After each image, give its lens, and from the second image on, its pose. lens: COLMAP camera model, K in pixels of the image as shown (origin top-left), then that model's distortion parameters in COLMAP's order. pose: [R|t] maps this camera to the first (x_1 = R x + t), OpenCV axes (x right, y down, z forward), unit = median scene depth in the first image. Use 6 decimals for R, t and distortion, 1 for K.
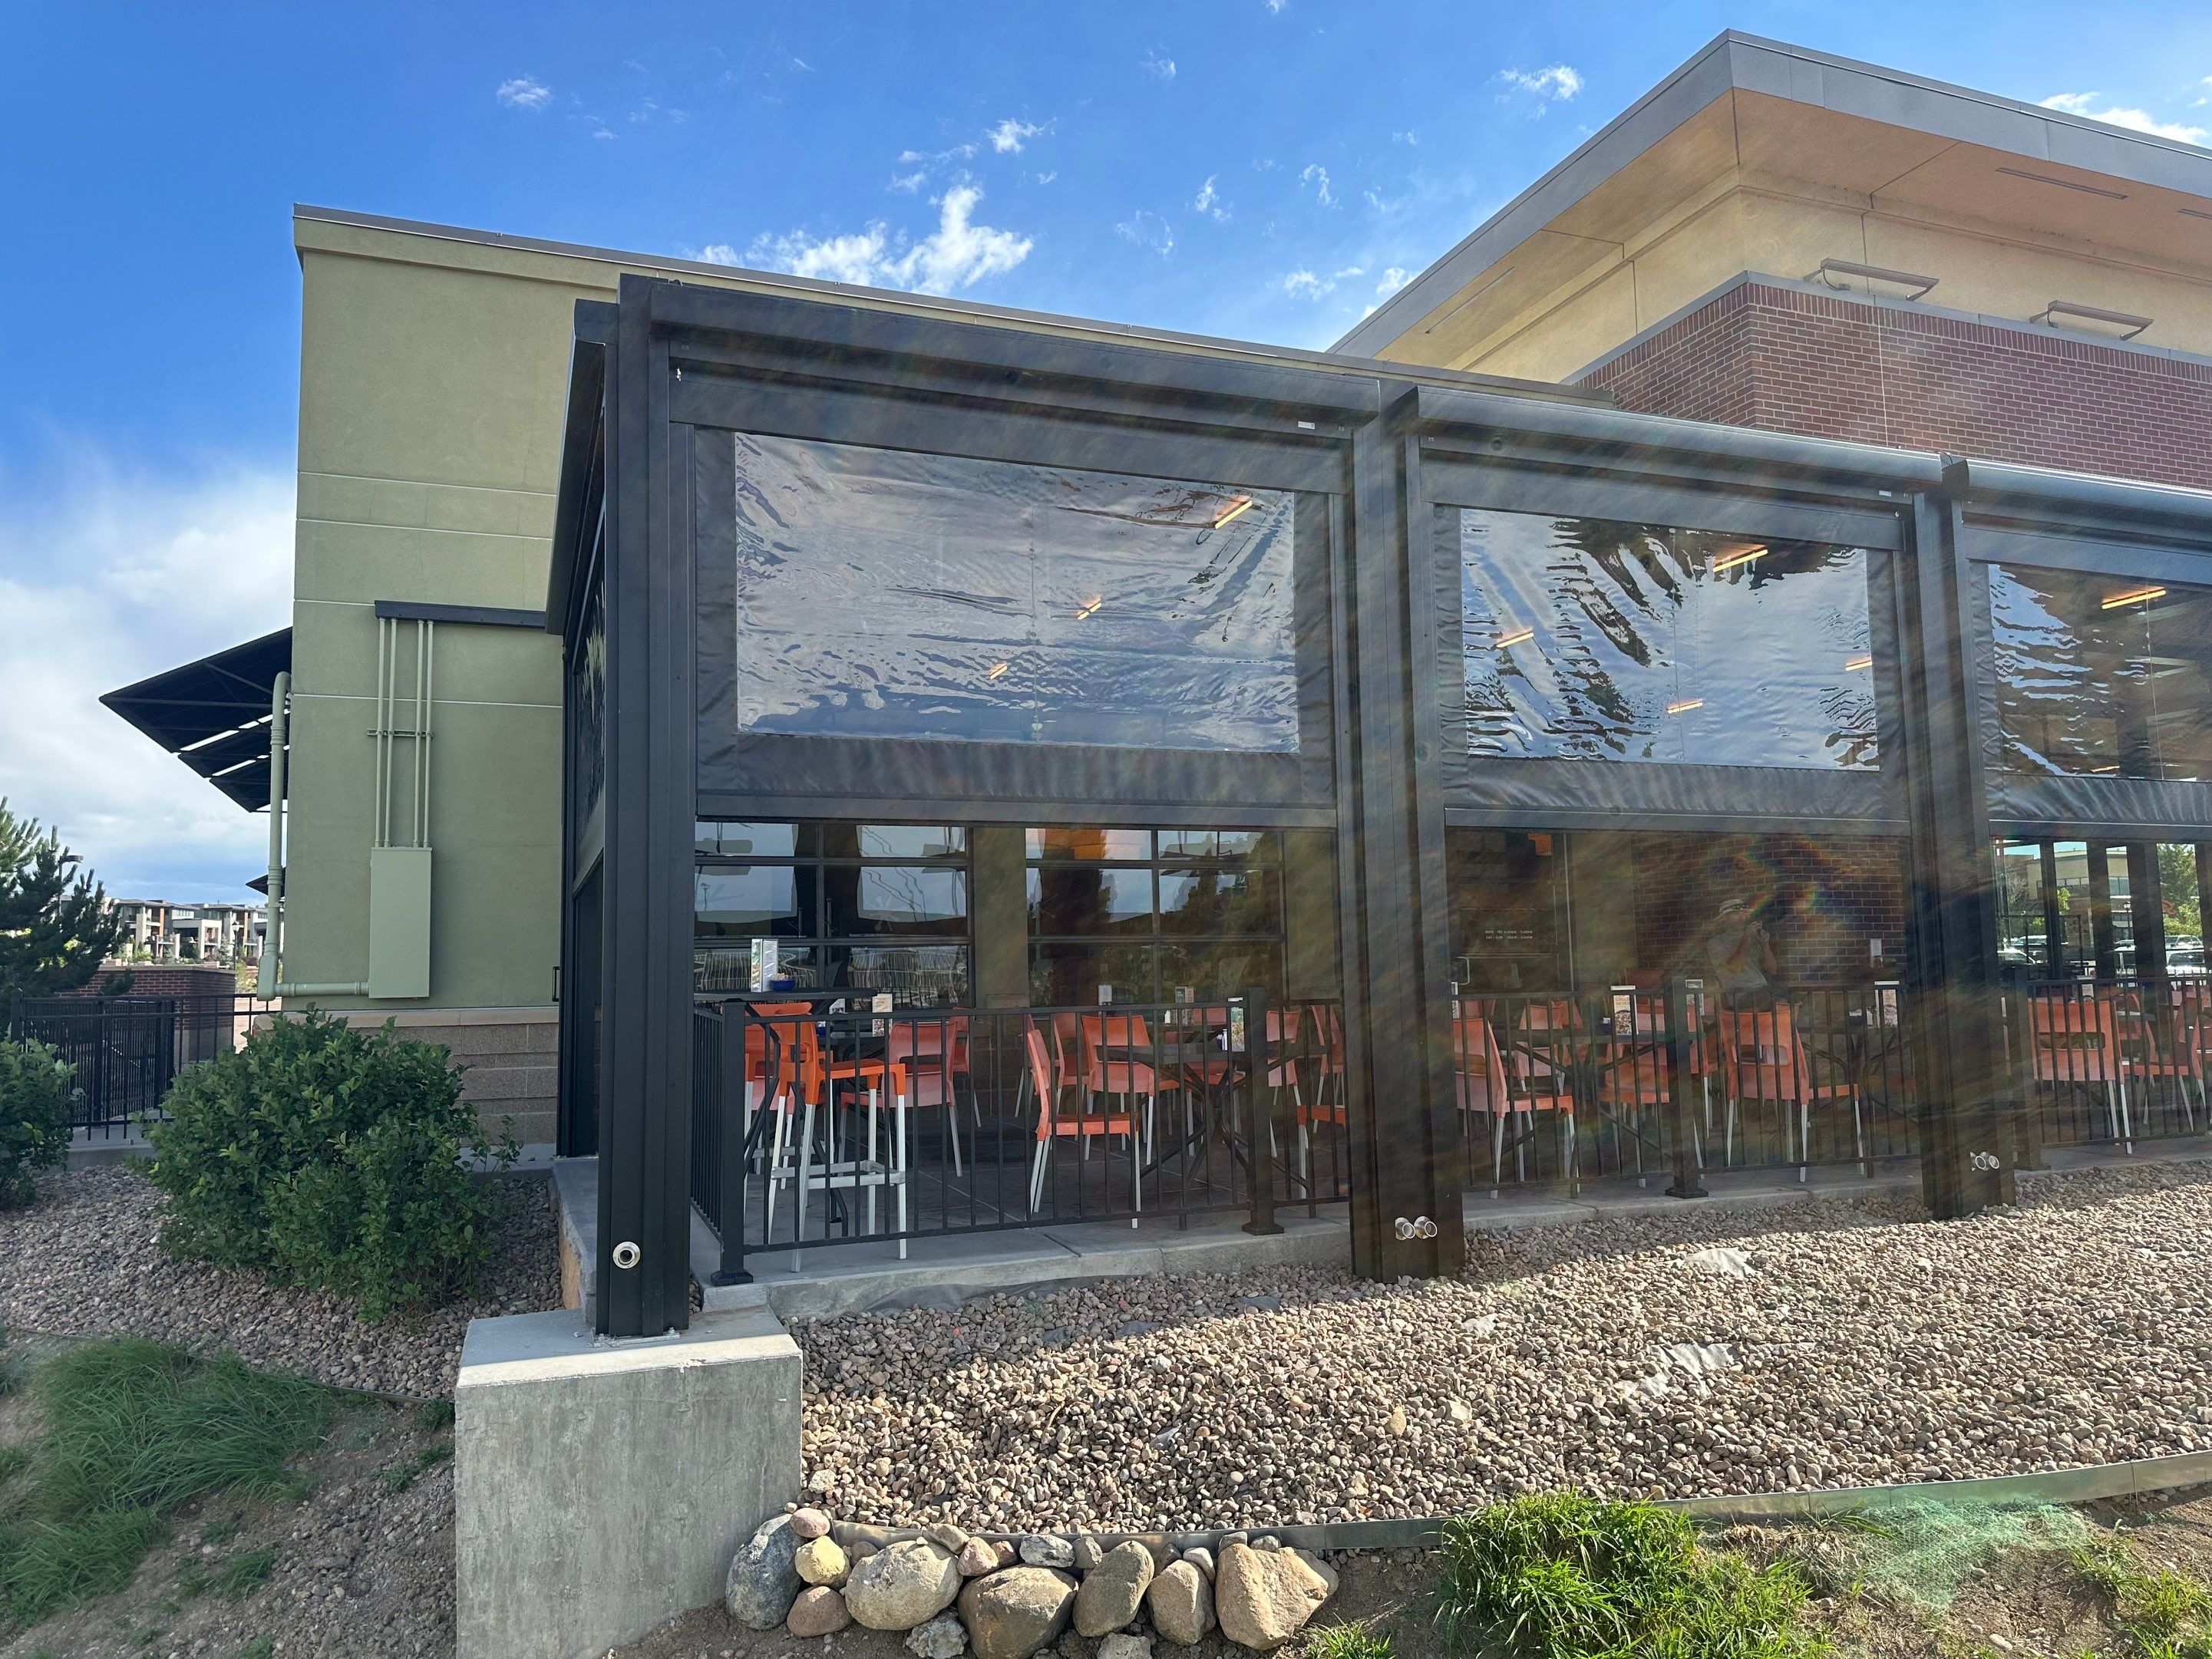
lens RADIAL K [[1571.7, 0, 1075.1], [0, 1571.7, 826.2], [0, 0, 1]] dist [0.019840, -0.028185]
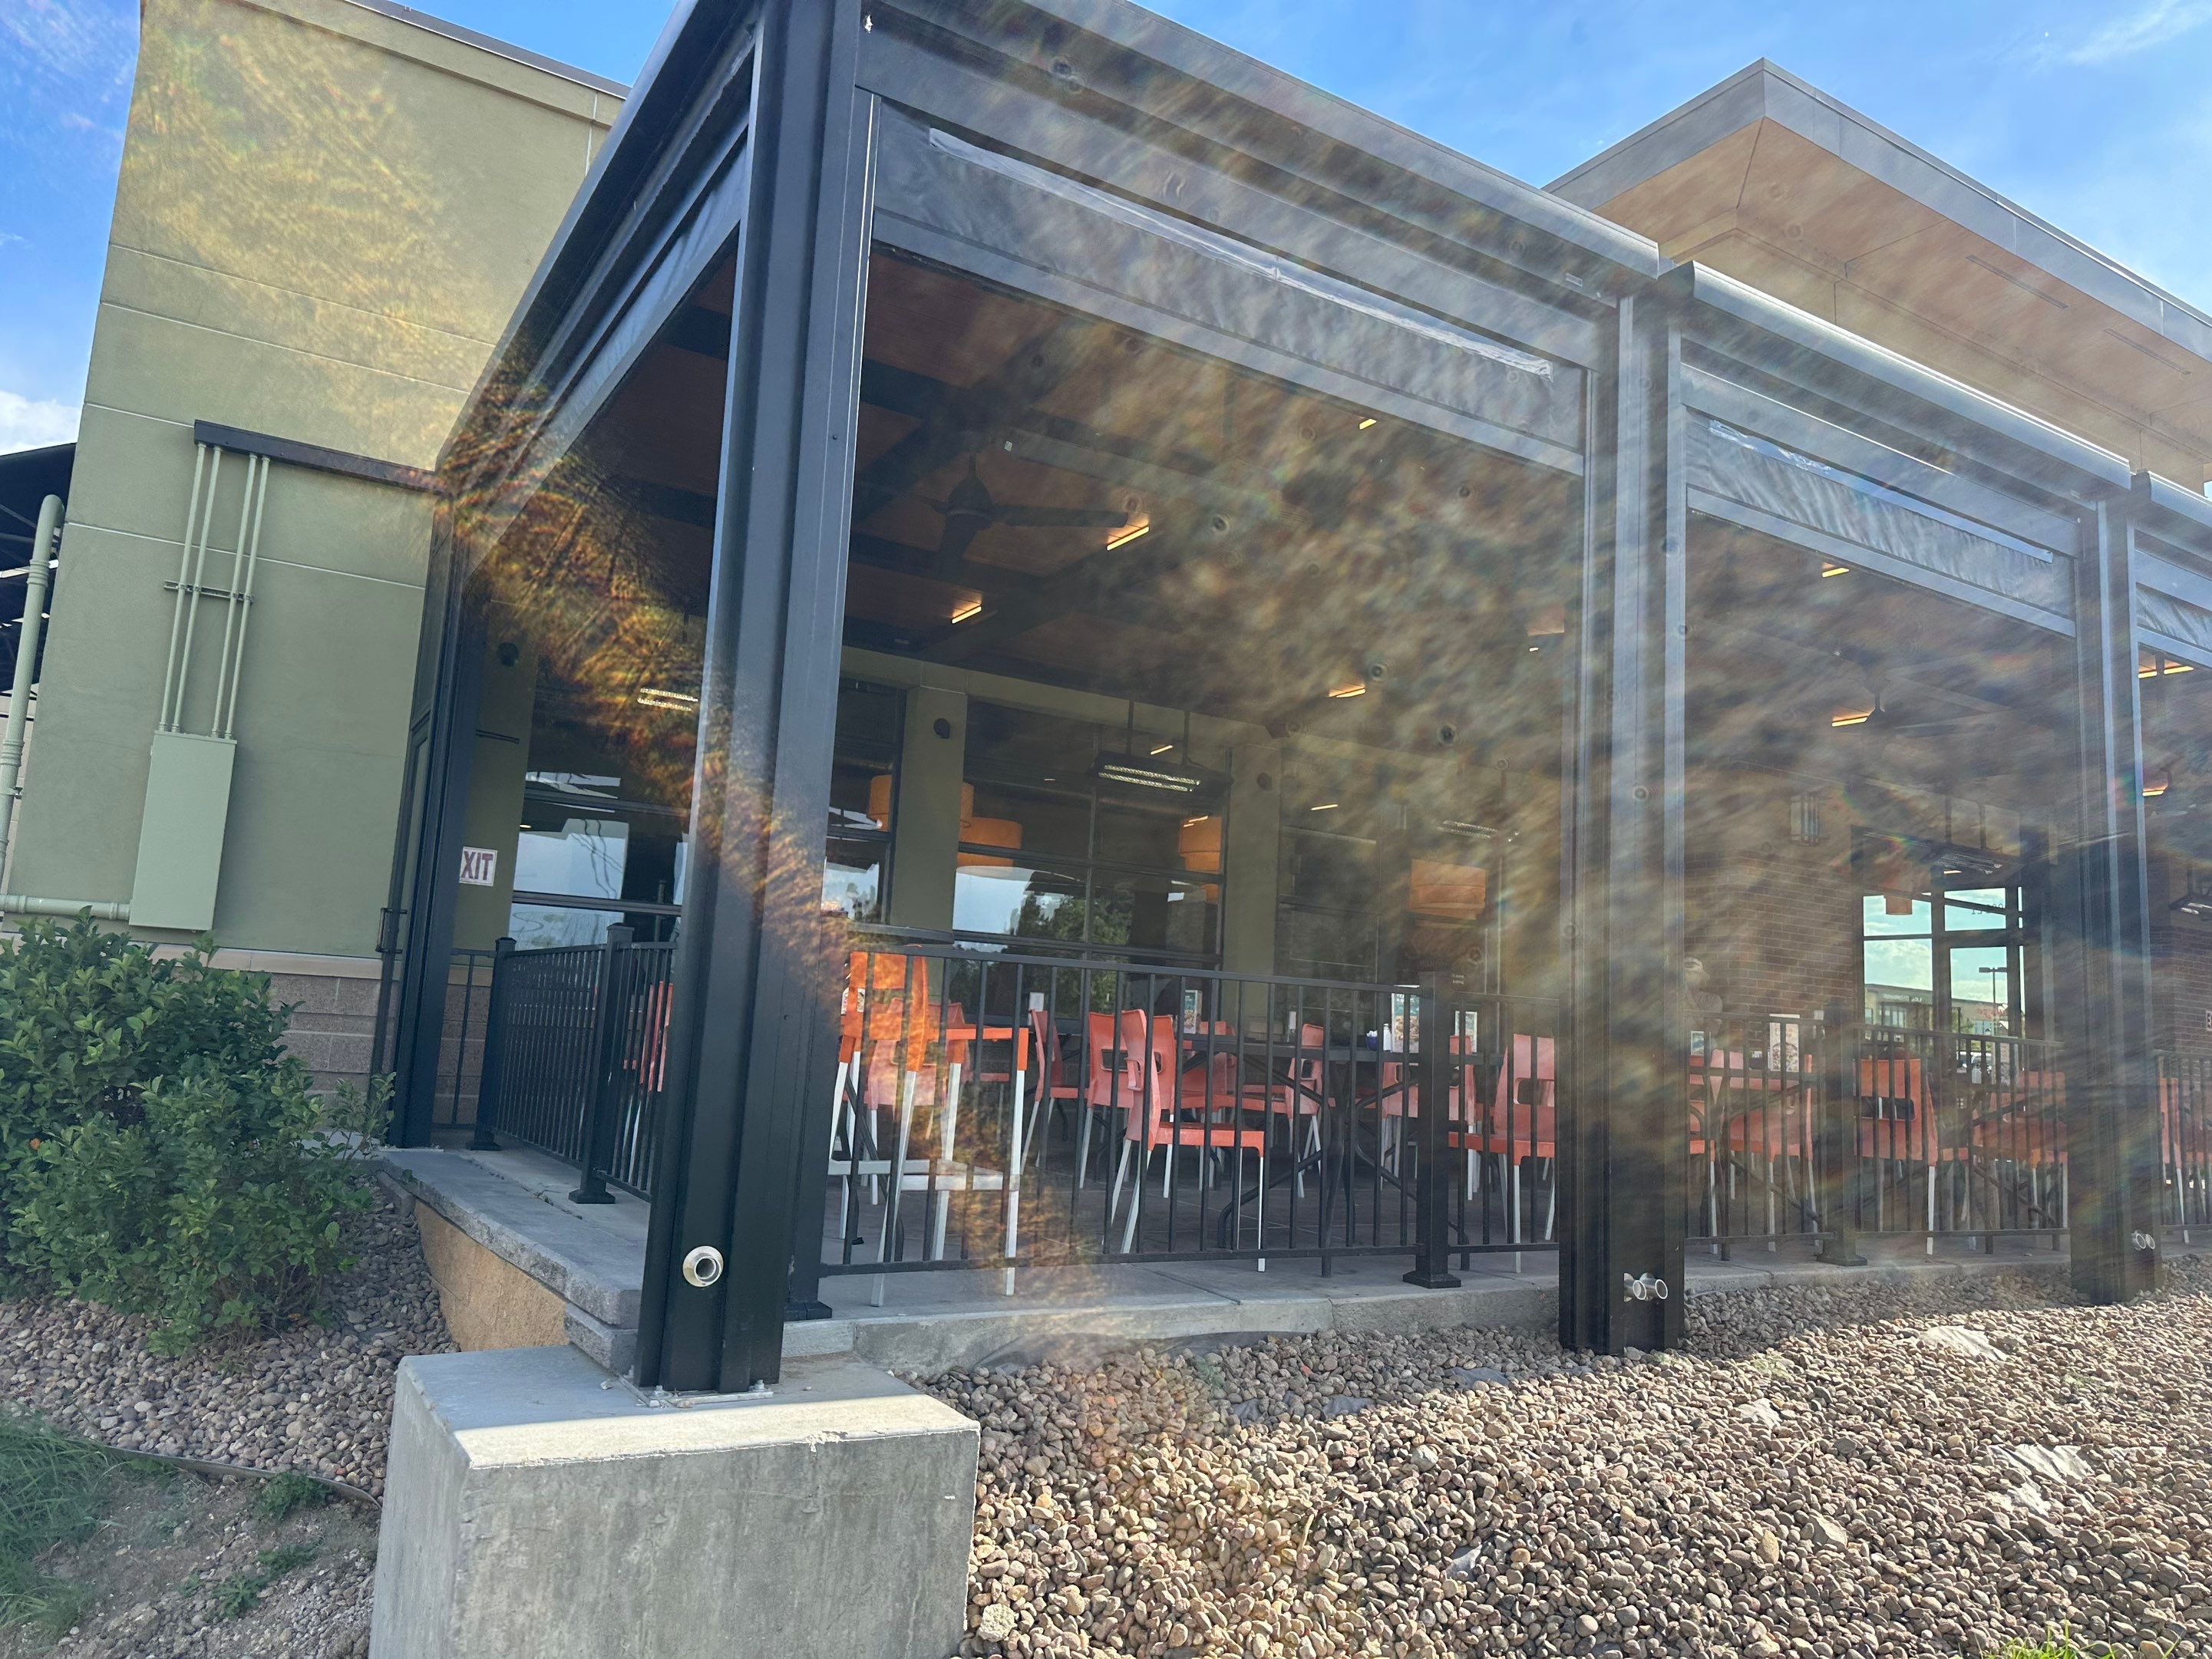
lens RADIAL K [[1571.7, 0, 1101.2], [0, 1571.7, 816.4], [0, 0, 1]] dist [0.019840, -0.028185]
pose [[0.977455, 0.101920, 0.184914, -0.230733], [-0.093816, 0.994226, -0.052081, 0.090185], [-0.189154, 0.033559, 0.981374, 0.274315]]
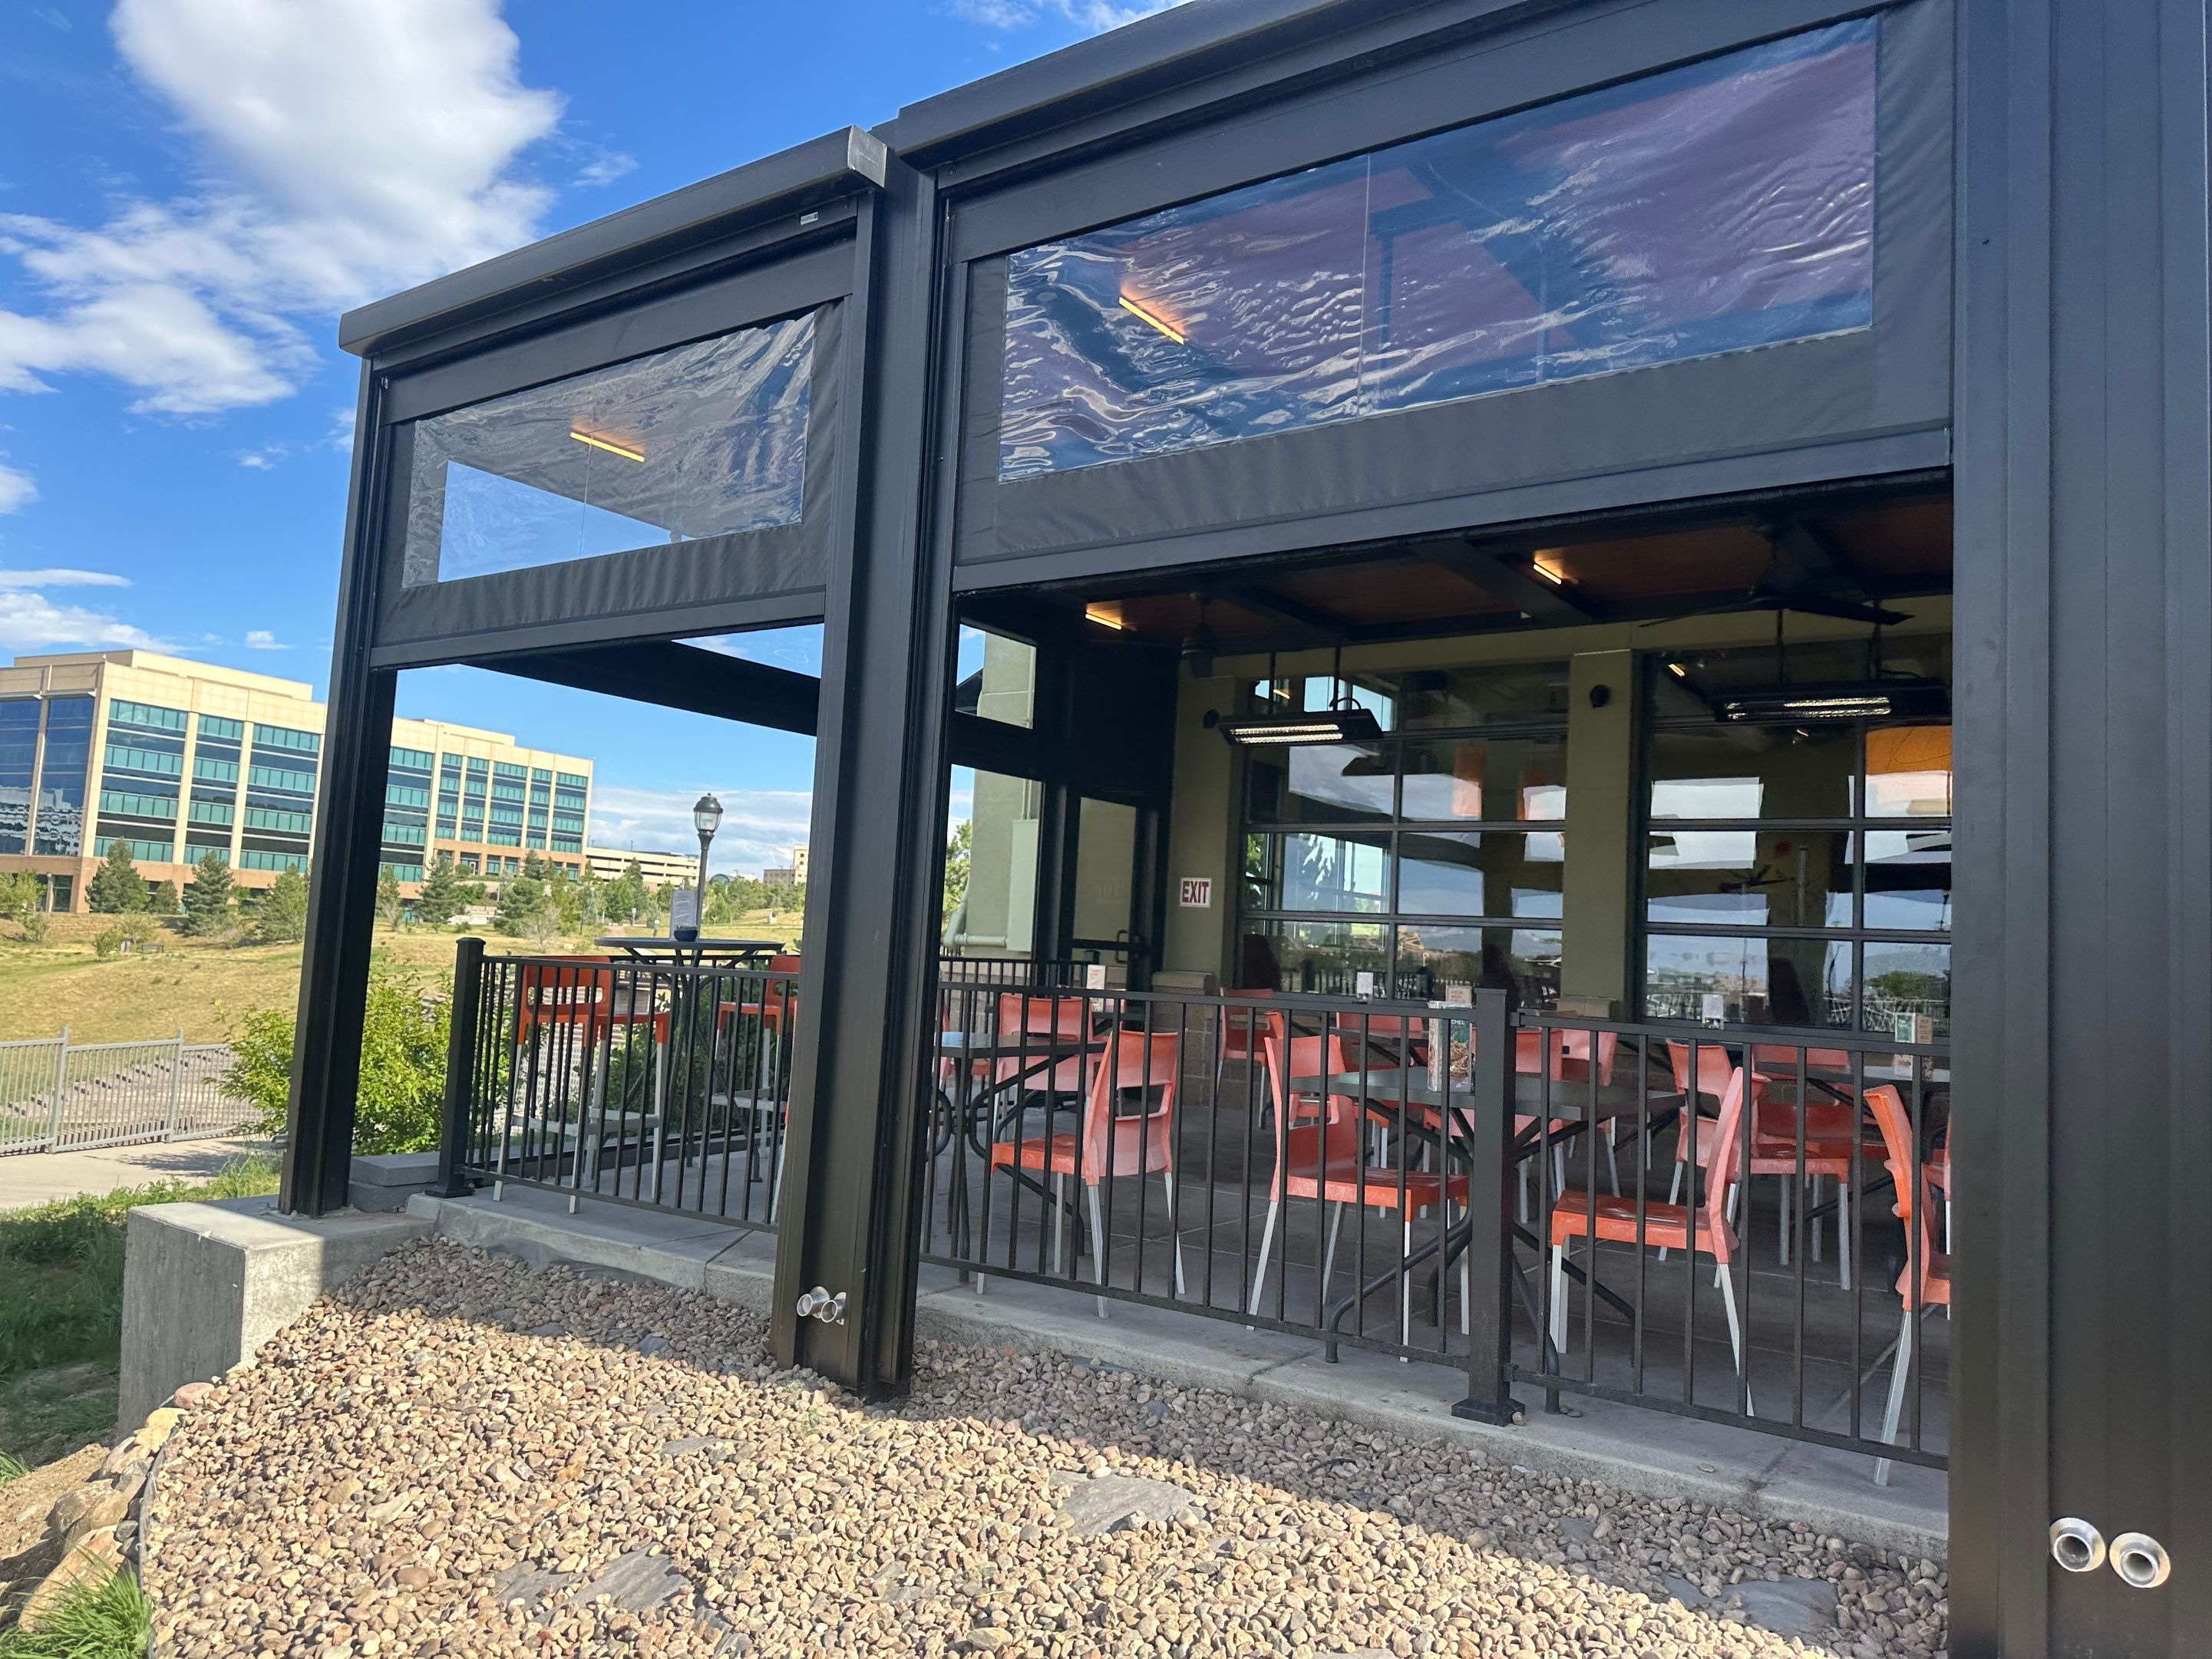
lens RADIAL K [[1571.7, 0, 1115.6], [0, 1571.7, 816.3], [0, 0, 1]] dist [0.019840, -0.028185]
pose [[0.557687, -0.026282, -0.829635, 0.926059], [0.023057, 0.999603, -0.016168, 0.052385], [0.829731, -0.010112, 0.558072, 0.752214]]
